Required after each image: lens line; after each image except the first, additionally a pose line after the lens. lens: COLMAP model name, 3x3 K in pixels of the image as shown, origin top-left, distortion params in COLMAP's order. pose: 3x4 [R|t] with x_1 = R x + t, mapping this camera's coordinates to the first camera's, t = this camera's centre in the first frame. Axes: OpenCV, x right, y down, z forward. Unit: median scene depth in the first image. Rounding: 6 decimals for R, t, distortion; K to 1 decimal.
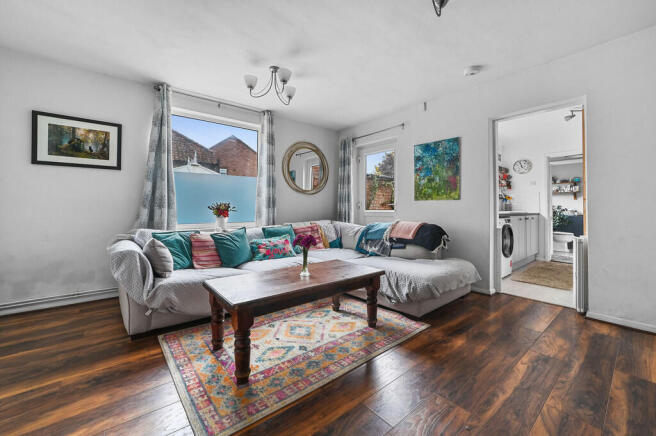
lens RADIAL K [[259.4, 0, 326.4], [0, 259.4, 210.1], [0, 0, 1]] dist [-0.029724, 0.005946]
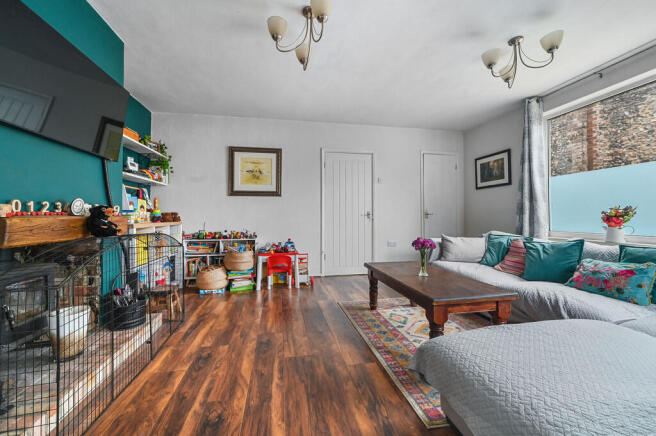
lens RADIAL K [[259.4, 0, 326.4], [0, 259.4, 210.1], [0, 0, 1]] dist [-0.029724, 0.005946]
pose [[-0.478601, -0.025574, -0.877660, 1.173241], [-0.003533, 0.999624, -0.027202, 0.011367], [0.878025, -0.009918, -0.478512, 1.278473]]
